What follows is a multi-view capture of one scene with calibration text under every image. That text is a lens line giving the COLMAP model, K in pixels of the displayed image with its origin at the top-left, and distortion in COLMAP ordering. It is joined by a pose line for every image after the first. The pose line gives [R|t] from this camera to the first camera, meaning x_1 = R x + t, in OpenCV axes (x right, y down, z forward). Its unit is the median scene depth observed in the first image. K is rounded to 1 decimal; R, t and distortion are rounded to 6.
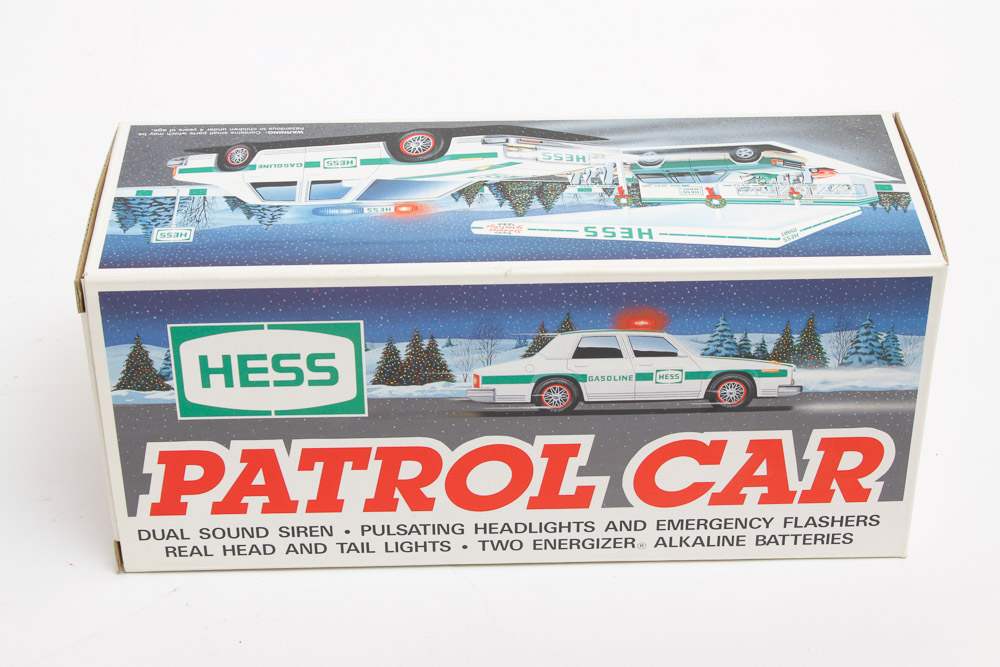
lens RADIAL K [[2142.9, 0, 499.4], [0, 2142.9, 333.6], [0, 0, 1]] dist [0.097241, 0.000000]
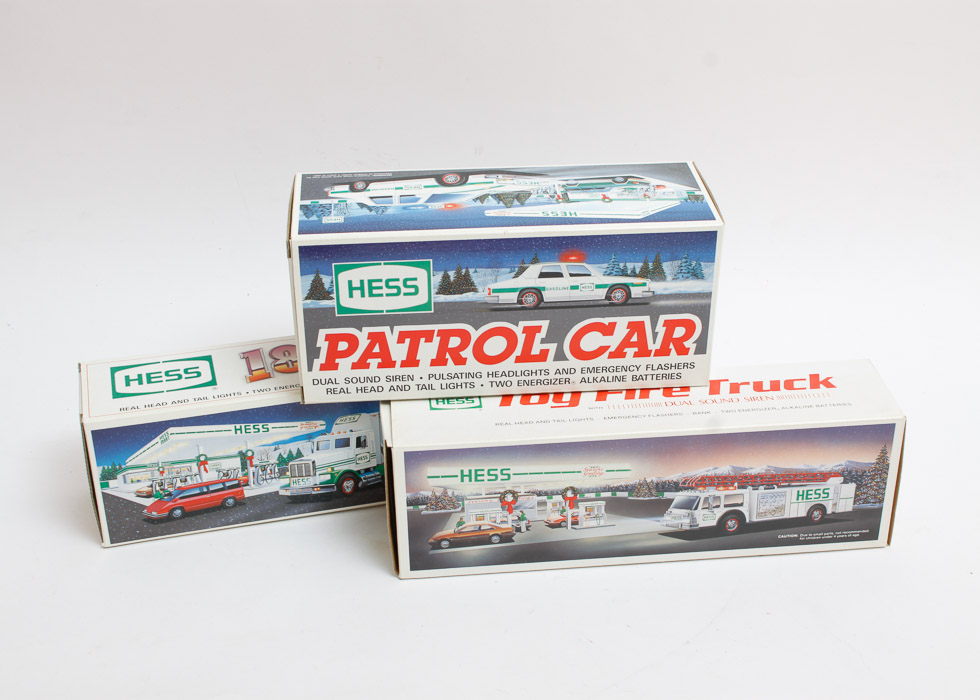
lens RADIAL K [[1427.6, 0, 491.4], [0, 1427.6, 347.8], [0, 0, 1]] dist [-0.021655, 0.000000]
pose [[0.998199, -0.025533, 0.054284, -0.078822], [0.029282, 0.997157, -0.069429, 0.159886], [-0.052357, 0.070894, 0.996109, -0.286172]]
